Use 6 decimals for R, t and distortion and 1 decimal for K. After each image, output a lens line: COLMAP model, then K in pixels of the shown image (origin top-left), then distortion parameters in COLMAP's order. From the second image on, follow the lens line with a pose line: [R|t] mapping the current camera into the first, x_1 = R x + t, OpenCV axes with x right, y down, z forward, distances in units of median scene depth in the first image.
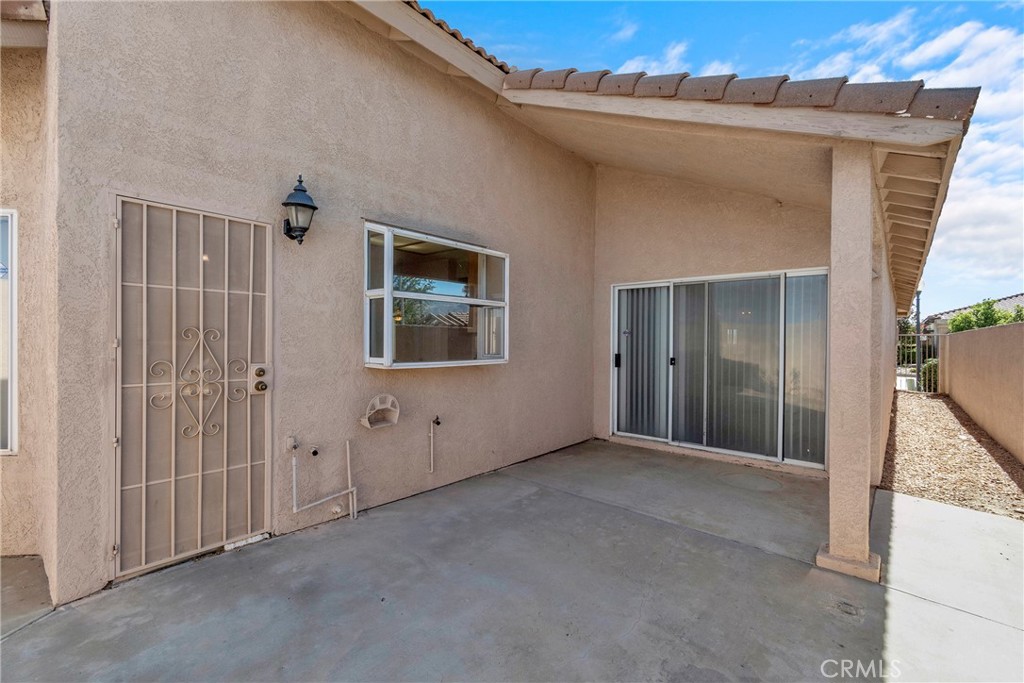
lens RADIAL K [[458.3, 0, 515.6], [0, 458.3, 342.7], [0, 0, 1]] dist [0.011413, 0.000647]
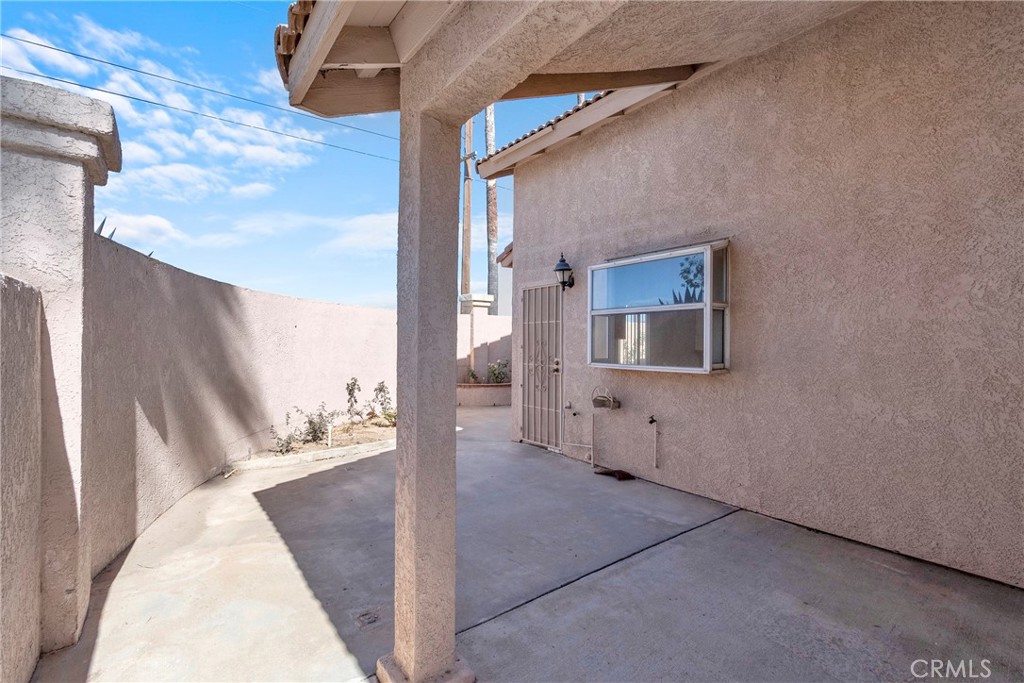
lens RADIAL K [[458.3, 0, 514.4], [0, 458.3, 341.4], [0, 0, 1]] dist [0.011413, 0.000647]
pose [[-0.215316, -0.010594, -0.976487, 1.108473], [-0.013520, 0.999878, -0.007867, -0.005170], [0.976451, 0.011508, -0.215433, 1.037592]]
